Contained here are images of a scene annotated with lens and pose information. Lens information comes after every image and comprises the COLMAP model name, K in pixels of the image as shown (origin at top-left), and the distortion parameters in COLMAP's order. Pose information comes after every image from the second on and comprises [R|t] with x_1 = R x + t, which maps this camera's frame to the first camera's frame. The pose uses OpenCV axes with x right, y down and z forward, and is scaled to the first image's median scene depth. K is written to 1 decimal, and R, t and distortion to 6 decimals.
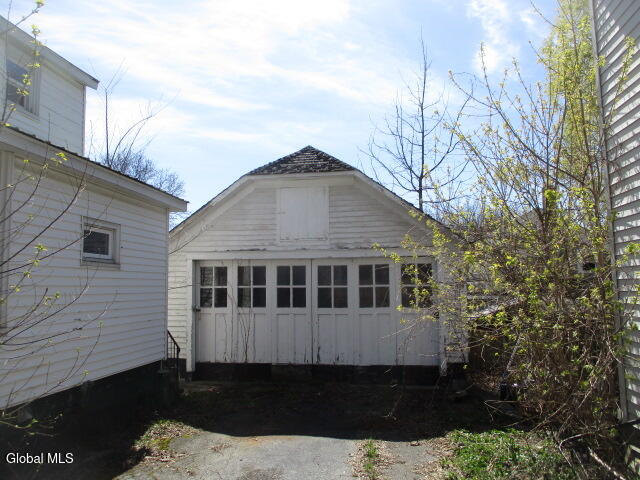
lens RADIAL K [[531.1, 0, 321.5], [0, 531.1, 244.5], [0, 0, 1]] dist [-0.036065, 0.011363]
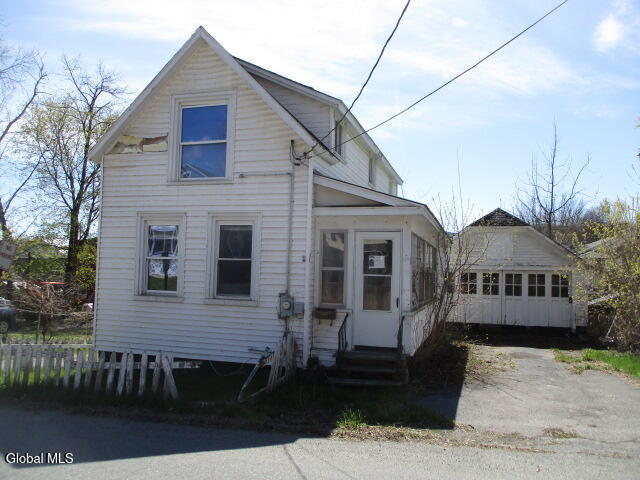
lens RADIAL K [[531.1, 0, 322.5], [0, 531.1, 241.0], [0, 0, 1]] dist [-0.036065, 0.011363]
pose [[0.988325, 0.023312, -0.150566, -0.375944], [-0.020552, 0.999592, 0.019860, -0.102048], [0.150968, -0.016533, 0.988400, -0.986393]]
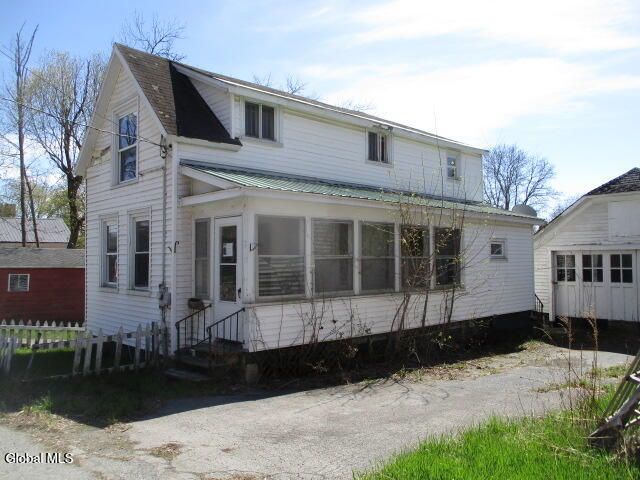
lens RADIAL K [[531.1, 0, 323.5], [0, 531.1, 242.2], [0, 0, 1]] dist [-0.036065, 0.011363]
pose [[0.776827, -0.020785, -0.629372, 0.221812], [0.051452, 0.998208, 0.030541, -0.080947], [0.627609, -0.056108, 0.776504, -0.648965]]
